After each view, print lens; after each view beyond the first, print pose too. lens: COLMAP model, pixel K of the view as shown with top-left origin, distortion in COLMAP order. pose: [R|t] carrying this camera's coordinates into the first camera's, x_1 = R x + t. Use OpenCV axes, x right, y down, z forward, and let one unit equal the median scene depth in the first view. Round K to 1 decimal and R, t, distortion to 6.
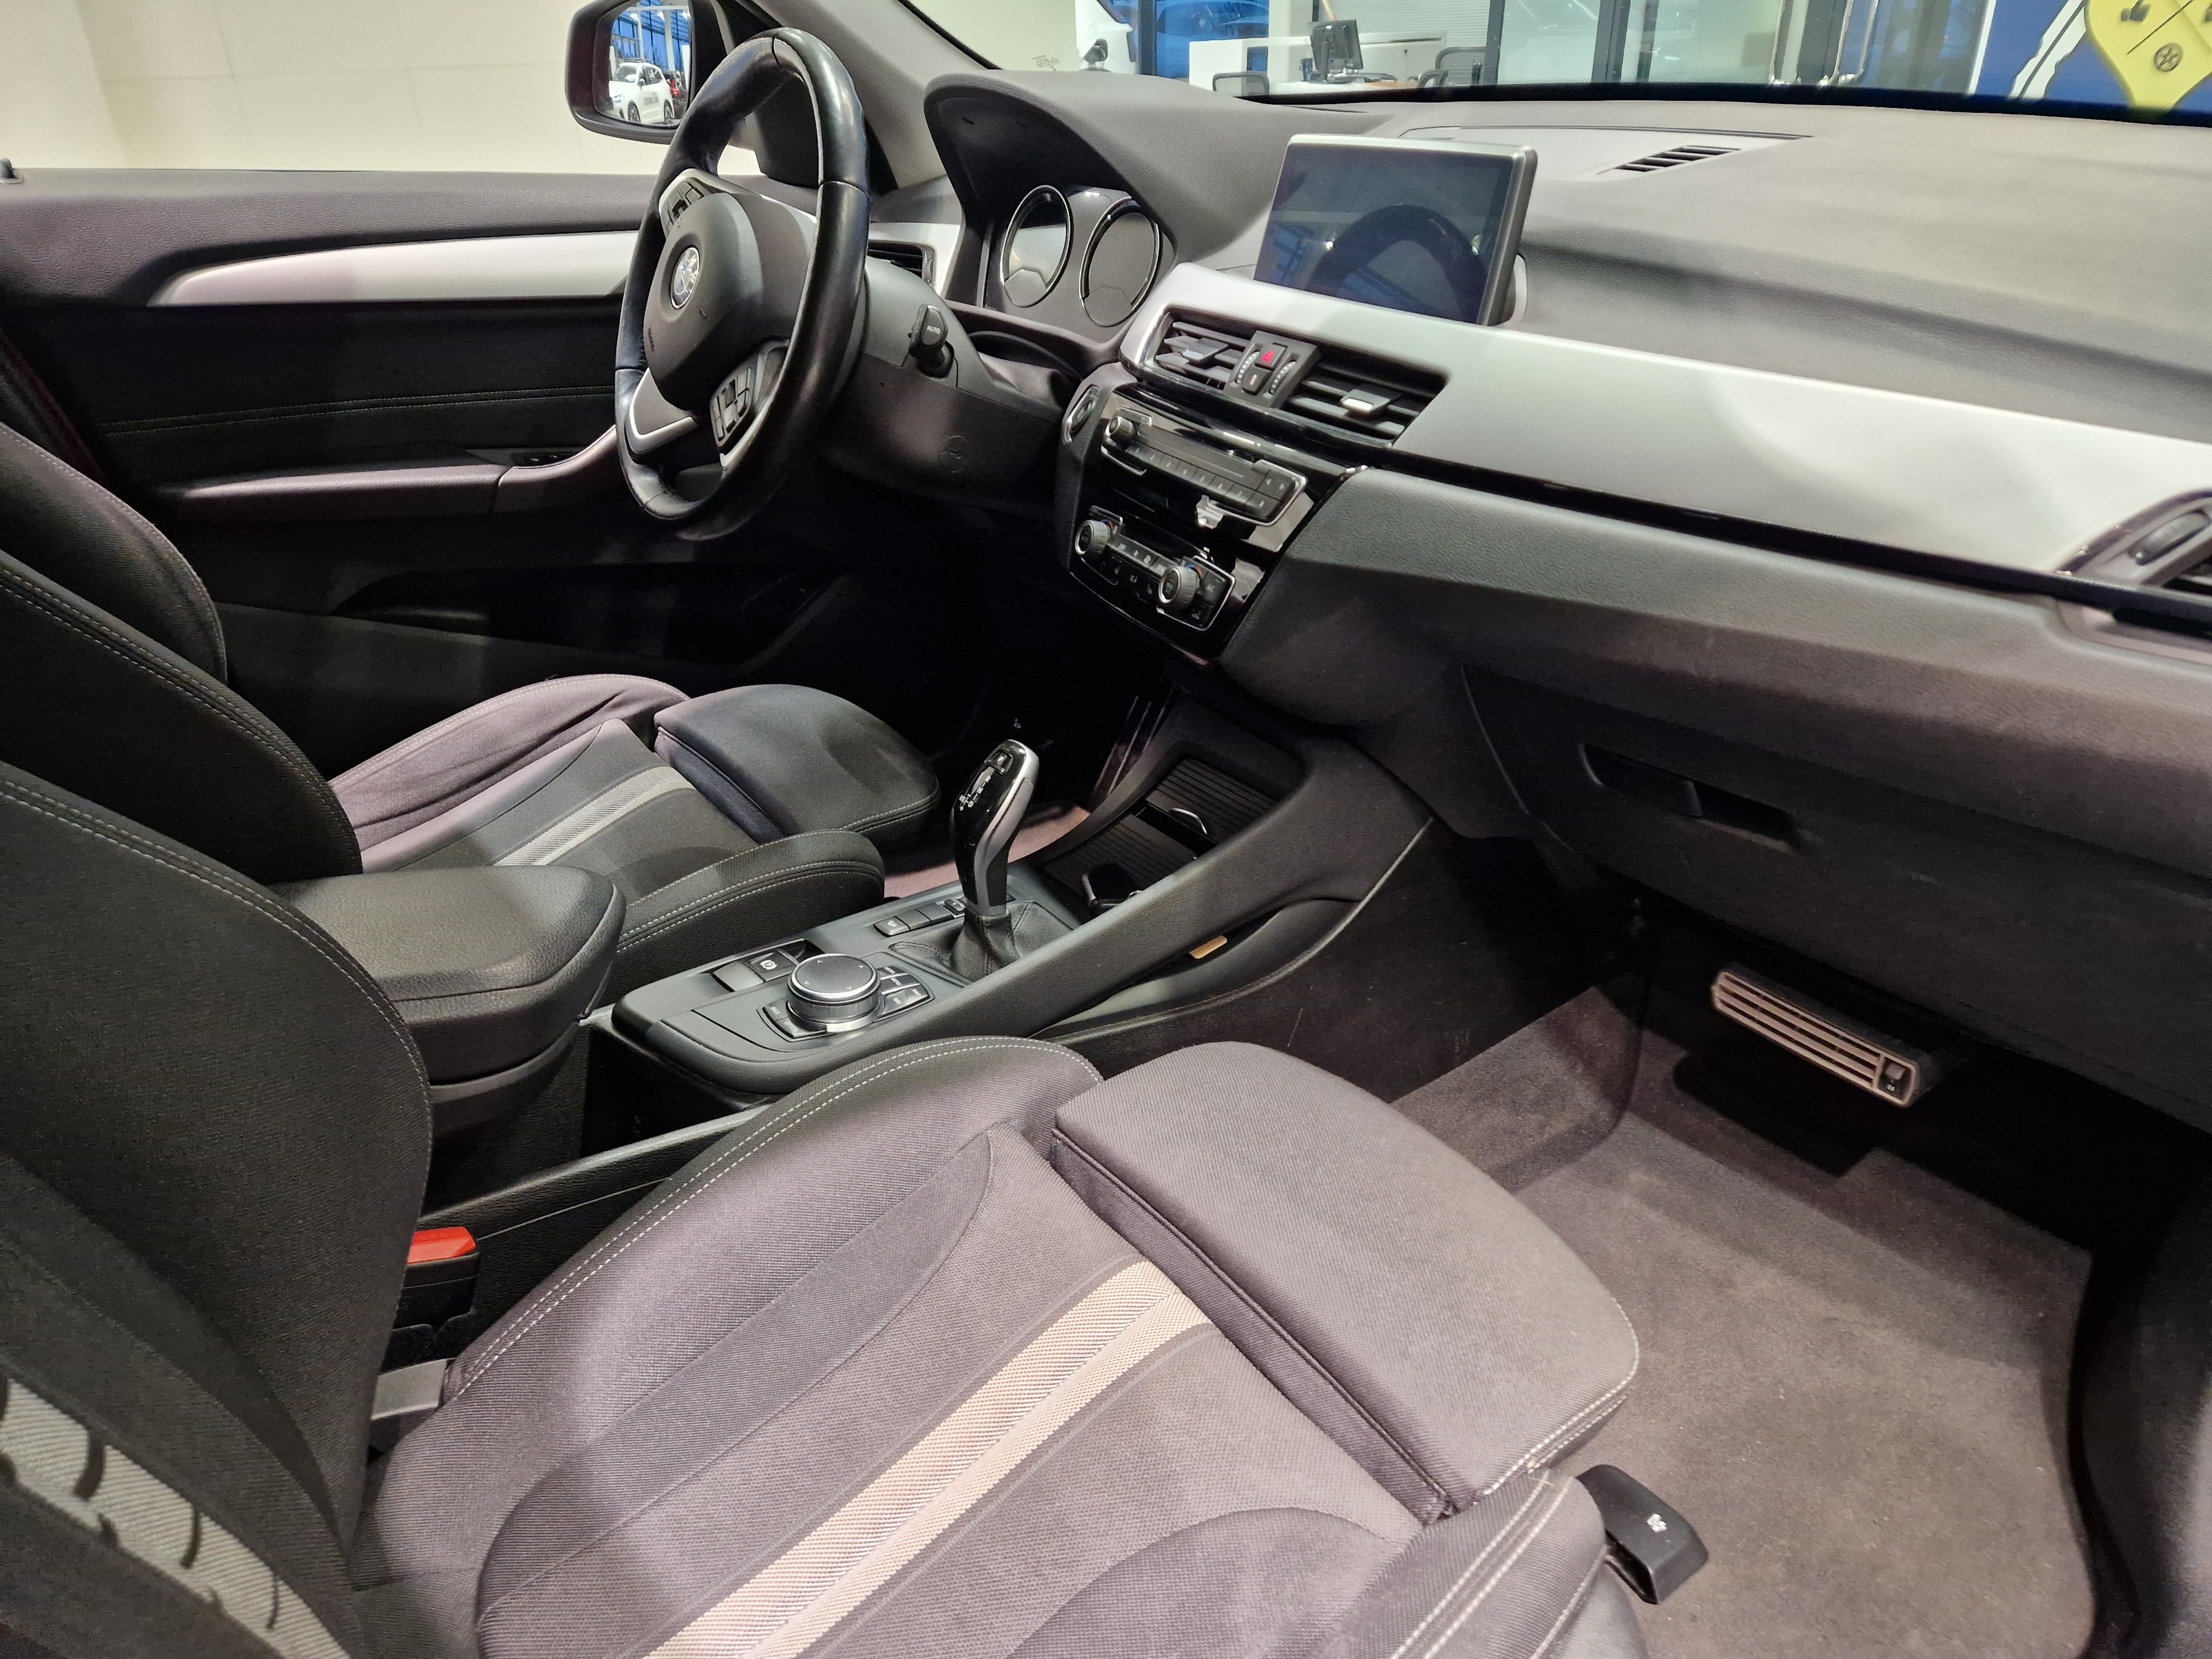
lens RADIAL K [[1468.2, 0, 1103.7], [0, 1468.2, 878.2], [0, 0, 1]] dist [0.094686, -0.070792]
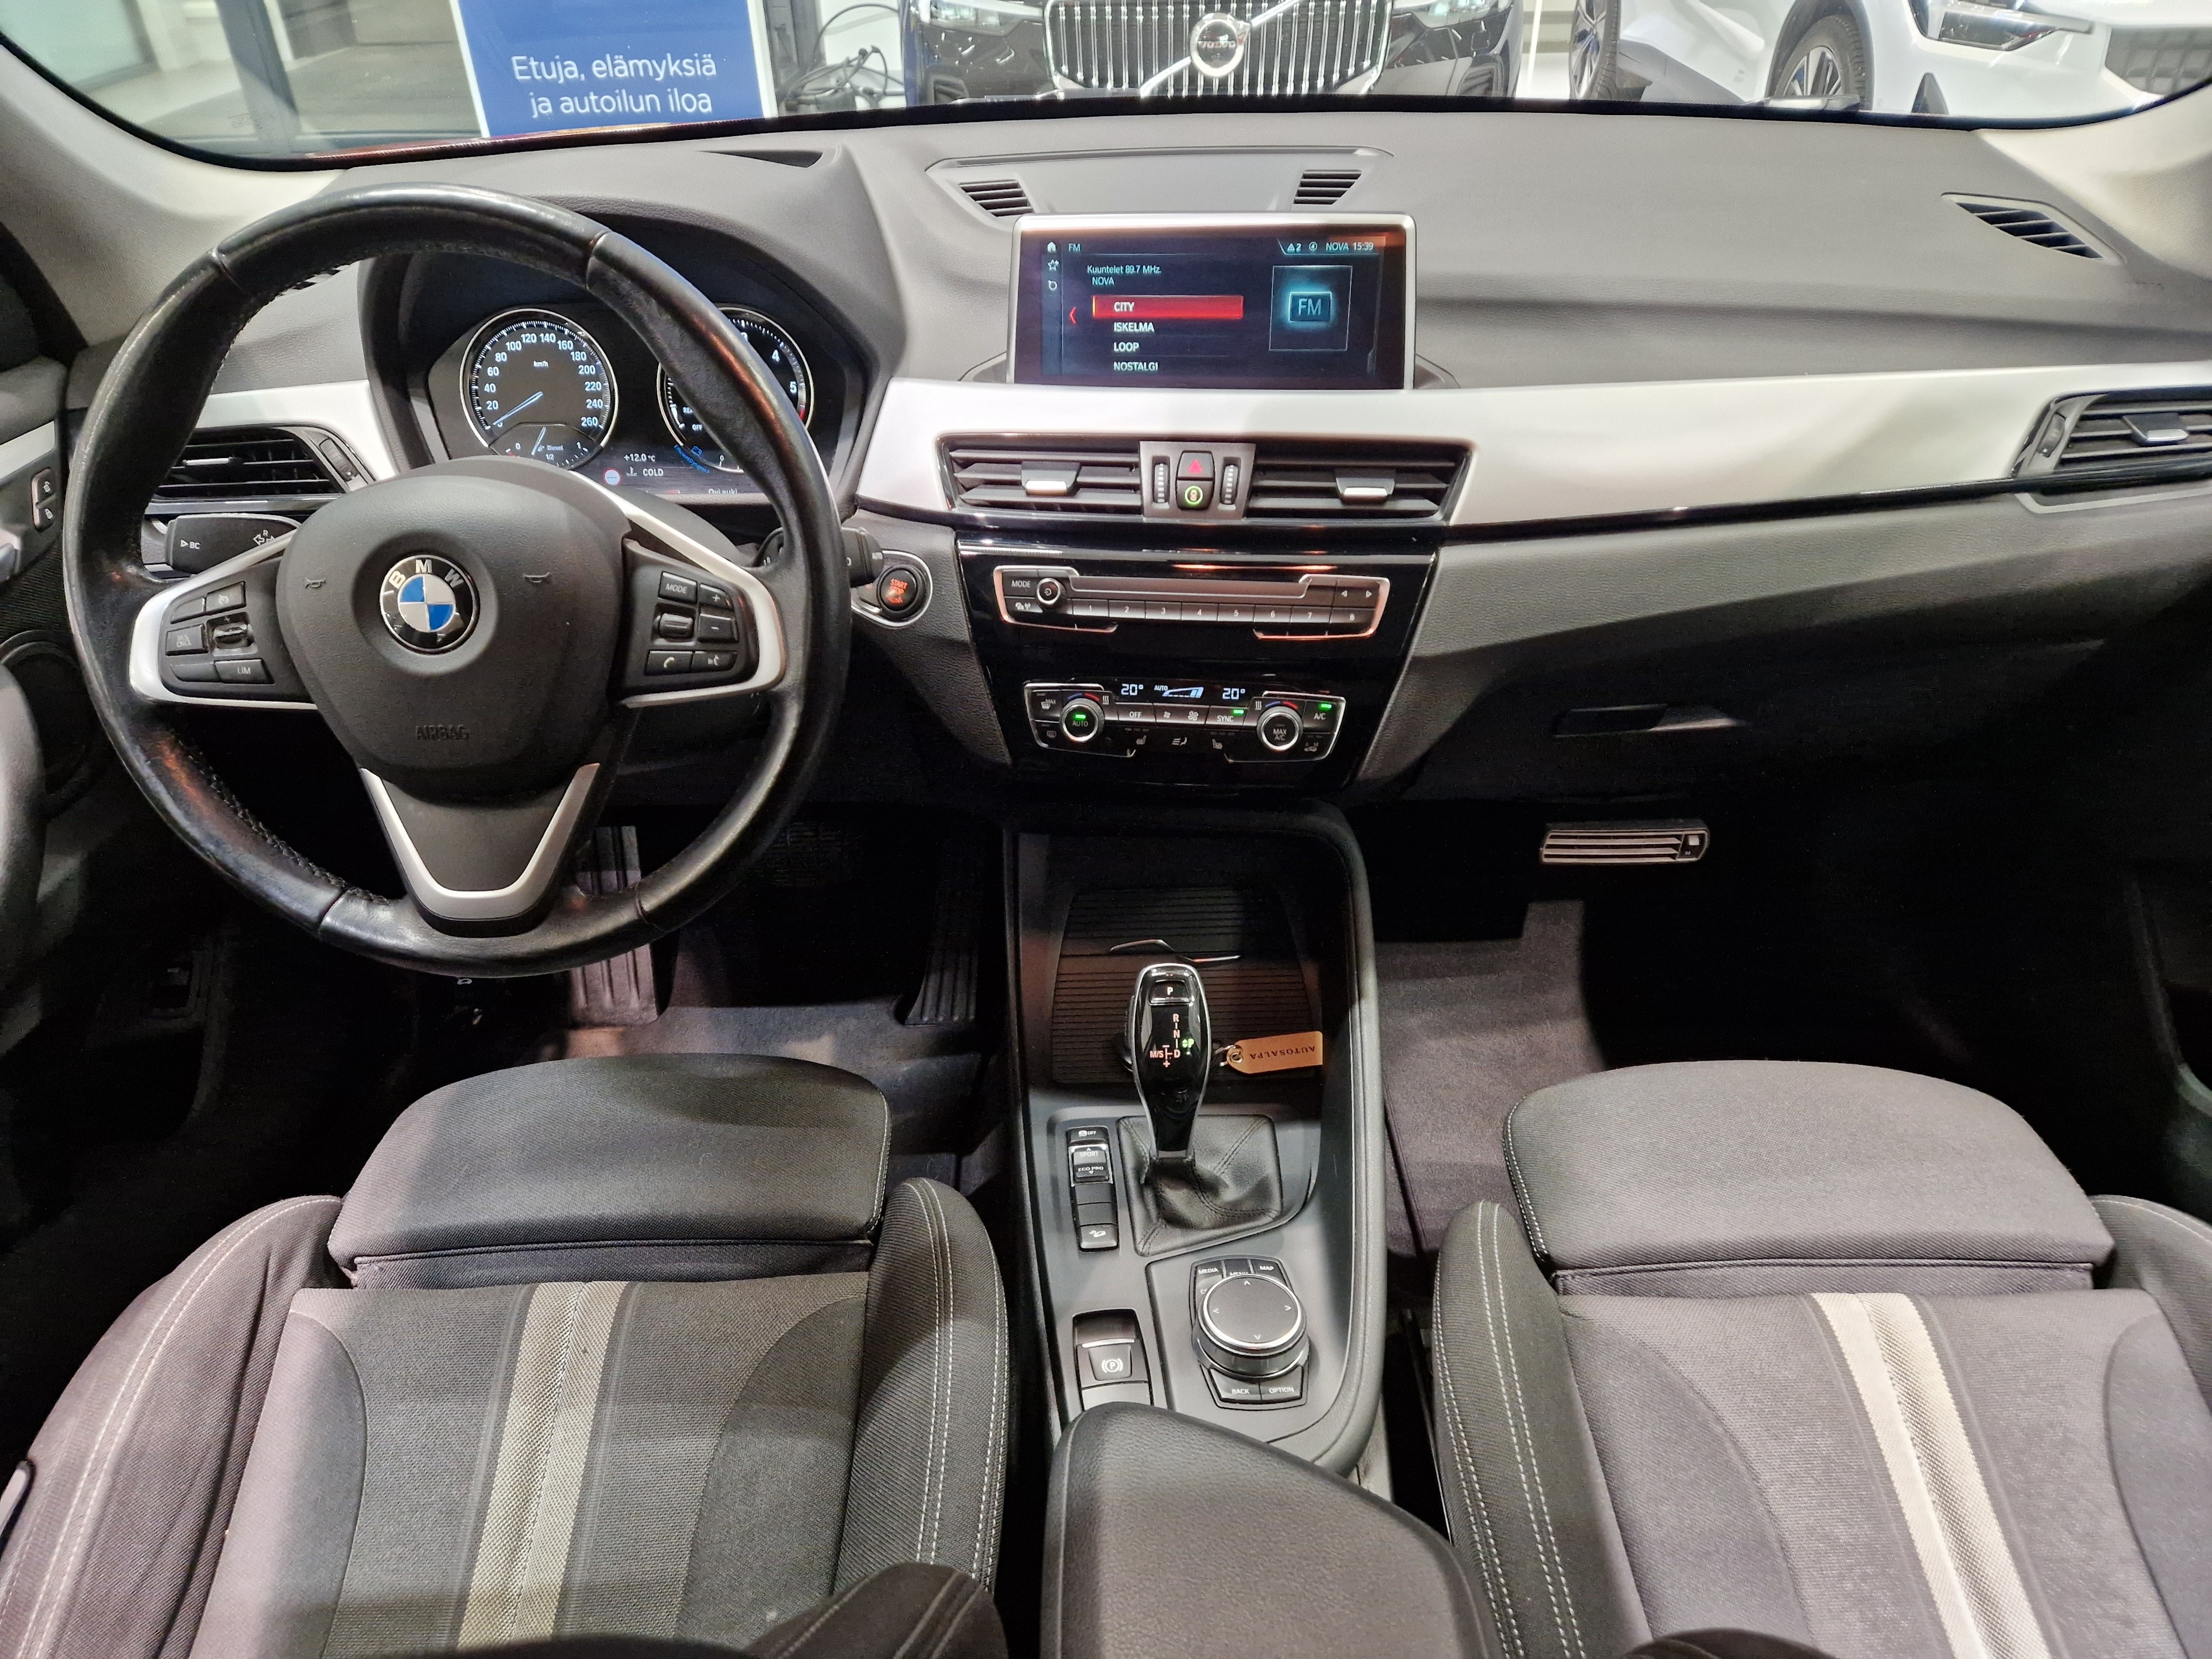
lens RADIAL K [[1468.2, 0, 1103.7], [0, 1468.2, 878.2], [0, 0, 1]] dist [0.094686, -0.070792]
pose [[0.583163, -0.452634, 0.674569, -0.581603], [0.411423, 0.880577, 0.235191, -0.325253], [-0.700465, 0.140378, 0.699744, 0.386701]]
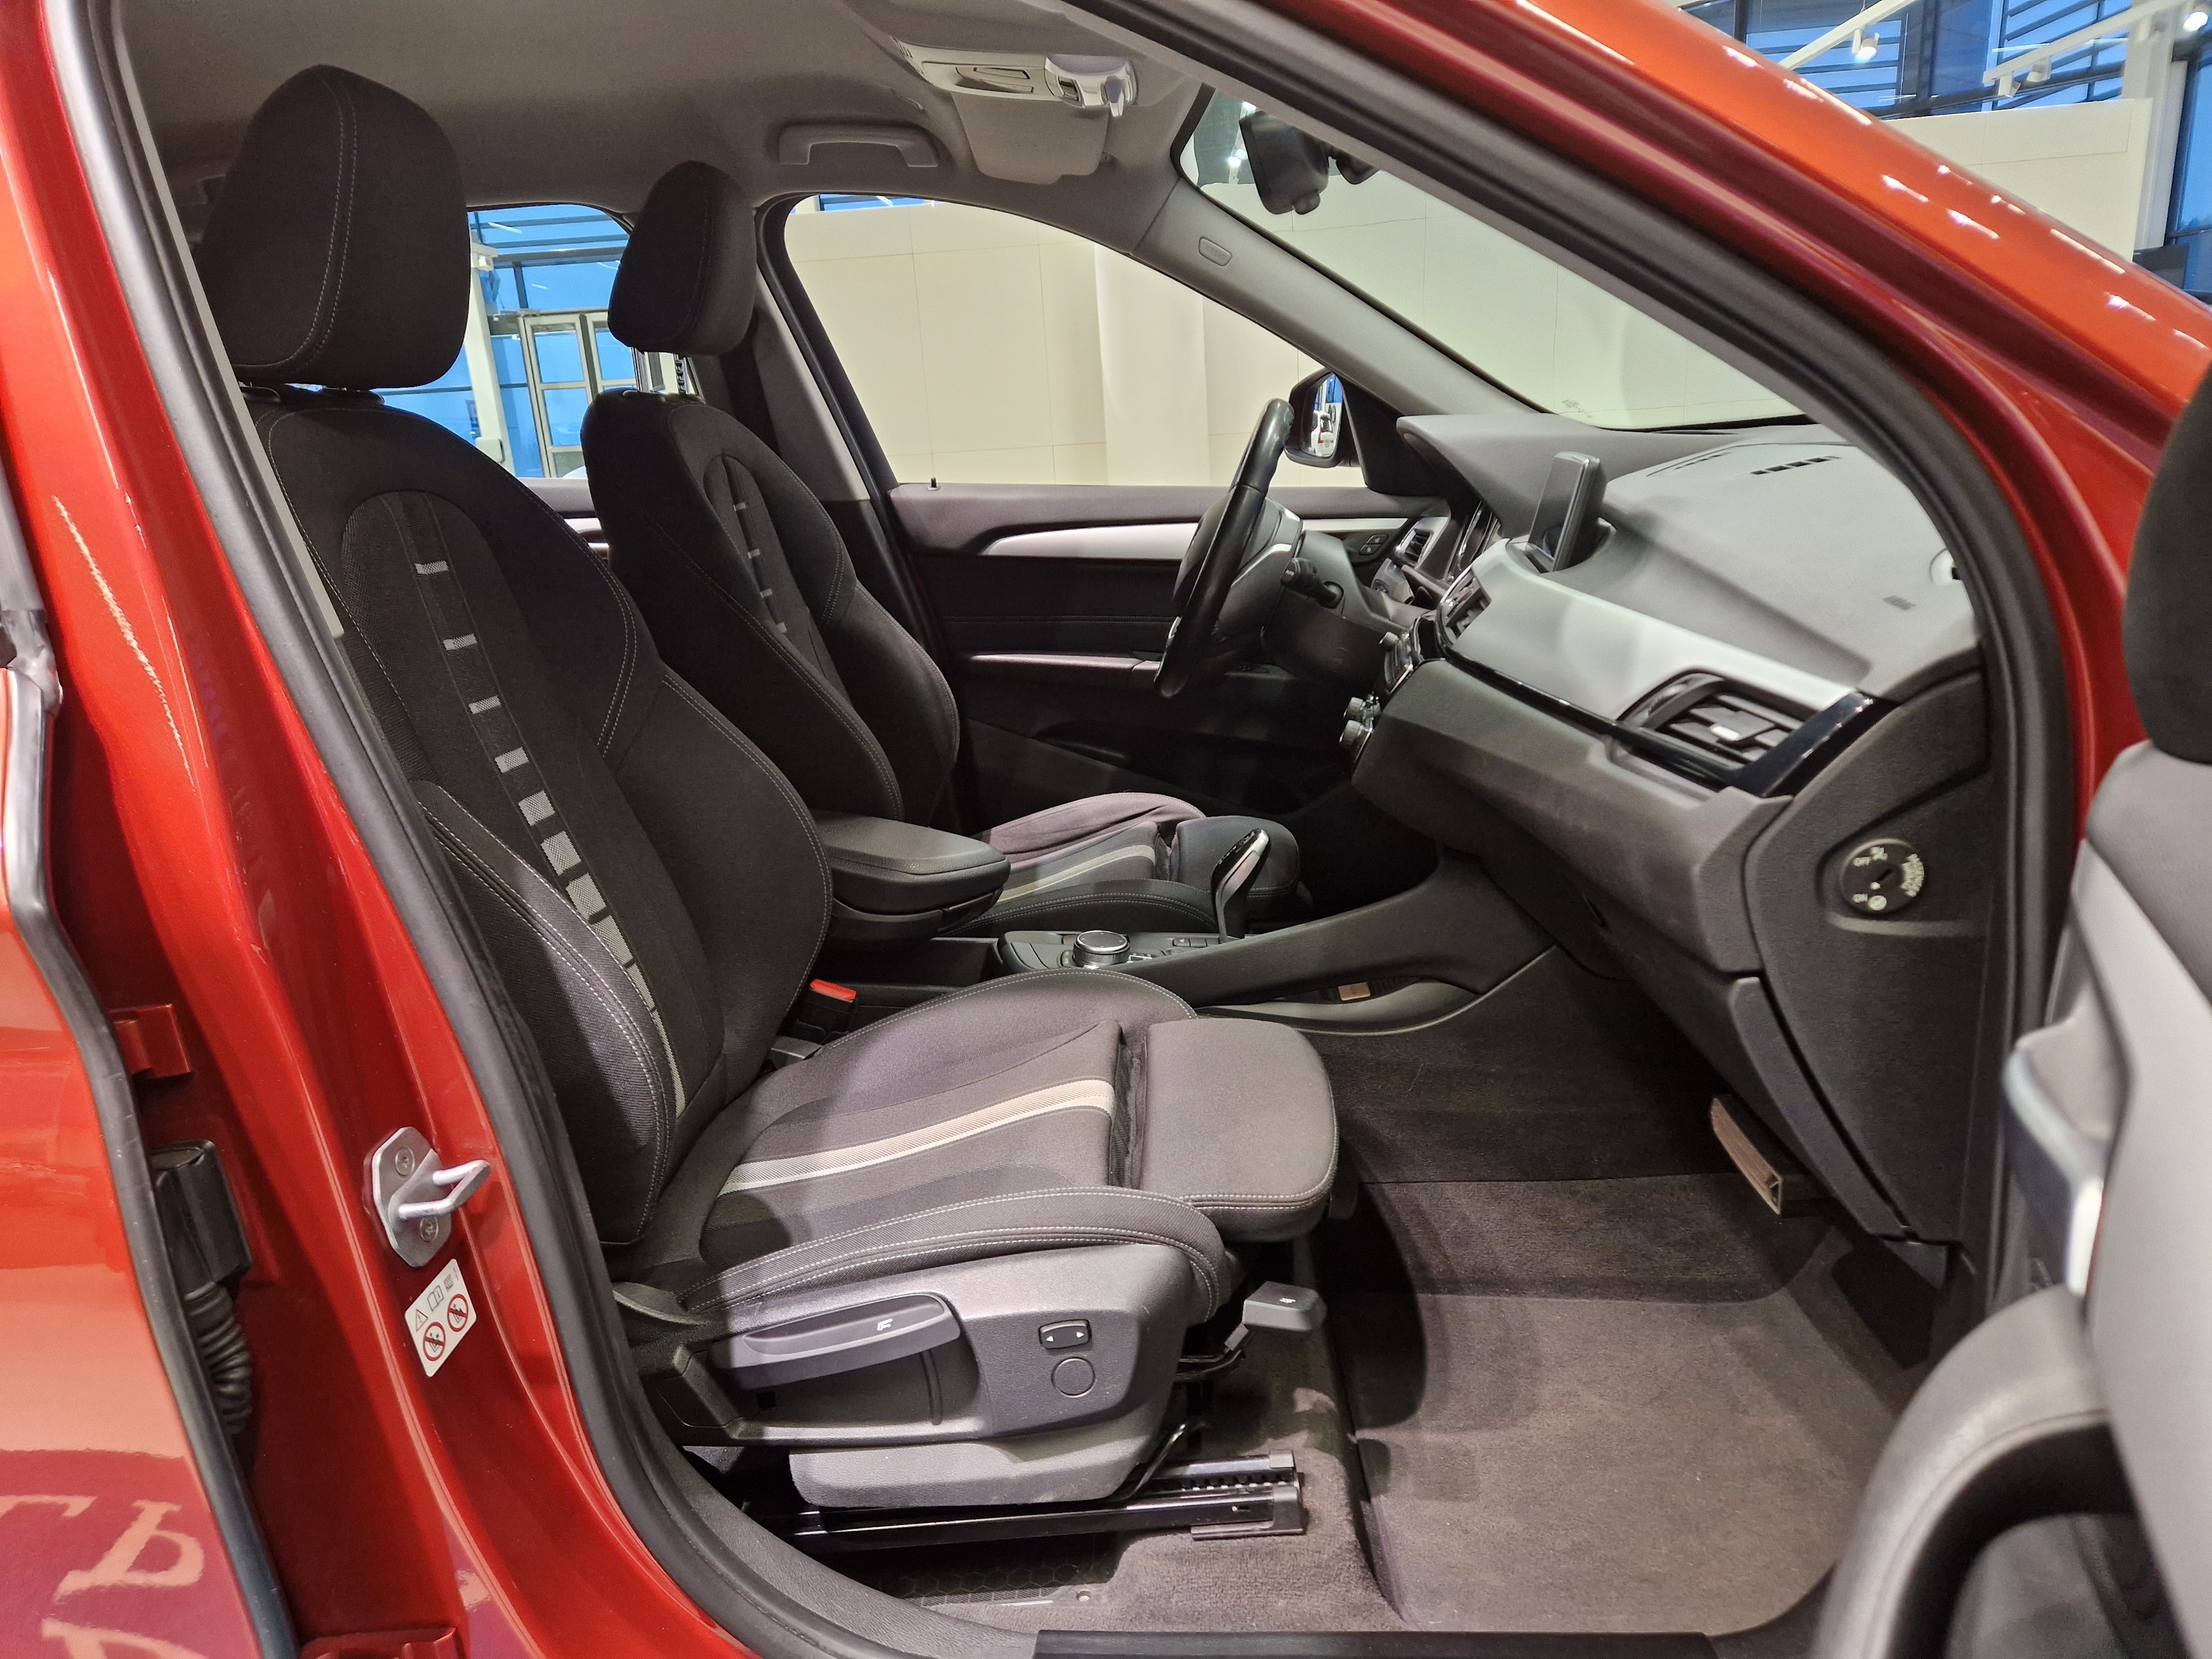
lens RADIAL K [[1468.2, 0, 1103.7], [0, 1468.2, 878.2], [0, 0, 1]] dist [0.094686, -0.070792]
pose [[0.792150, 0.167437, -0.586910, 0.688369], [-0.278169, 0.954994, -0.102996, 0.153250], [0.543251, 0.244848, 0.803074, -0.281394]]
